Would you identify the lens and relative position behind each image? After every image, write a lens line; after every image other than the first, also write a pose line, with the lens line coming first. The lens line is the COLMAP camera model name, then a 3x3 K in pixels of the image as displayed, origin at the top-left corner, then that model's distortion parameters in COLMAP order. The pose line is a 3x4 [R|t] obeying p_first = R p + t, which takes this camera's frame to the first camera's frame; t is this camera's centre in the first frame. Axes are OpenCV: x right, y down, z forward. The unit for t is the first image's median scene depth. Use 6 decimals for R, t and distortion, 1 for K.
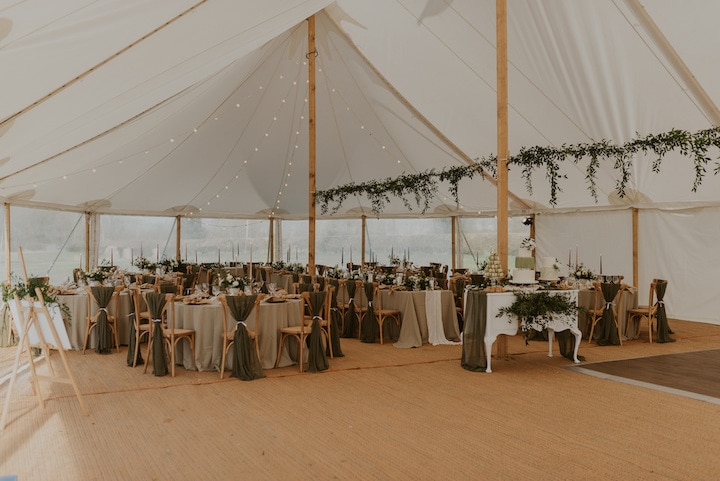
lens RADIAL K [[752.0, 0, 357.9], [0, 752.0, 238.2], [0, 0, 1]] dist [-0.002096, 0.000000]
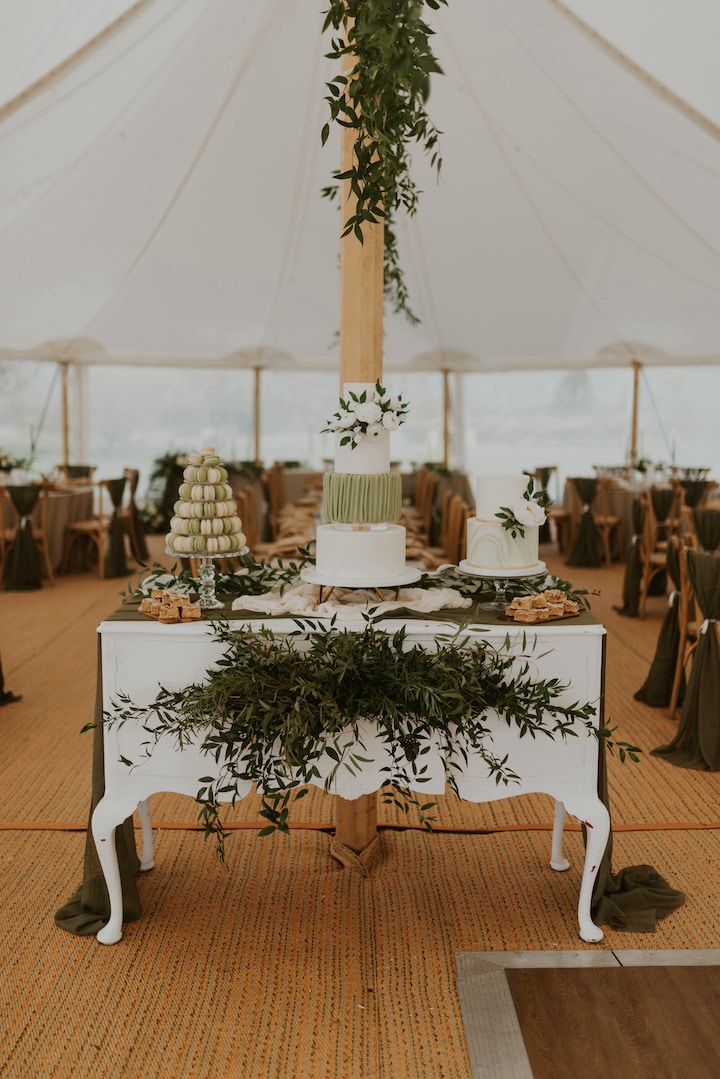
lens RADIAL K [[1127.0, 0, 352.1], [0, 1127.0, 539.9], [0, 0, 1]] dist [-0.002096, 0.000000]
pose [[0.891425, 0.051662, -0.450215, 0.317305], [-0.001847, 0.993887, 0.110390, 0.005887], [0.453165, -0.097573, 0.886070, 0.567848]]
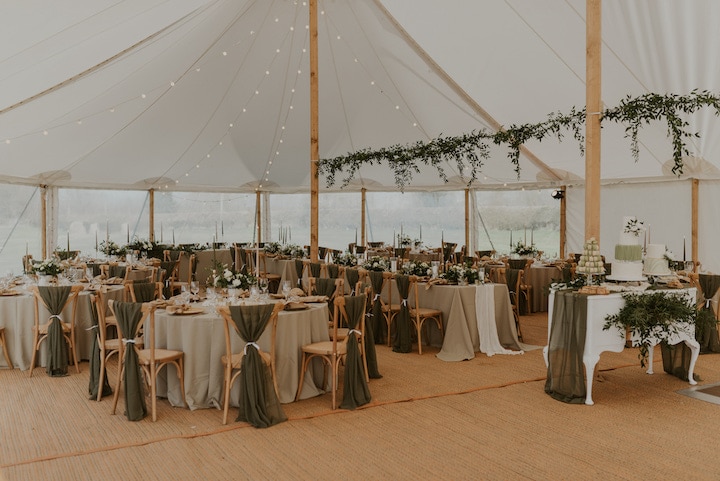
lens RADIAL K [[752.0, 0, 357.8], [0, 752.0, 241.4], [0, 0, 1]] dist [-0.002096, 0.000000]
pose [[0.999268, -0.005149, 0.037908, -0.061264], [0.003579, 0.999137, 0.041383, -0.008388], [-0.038088, -0.041217, 0.998424, 0.224135]]
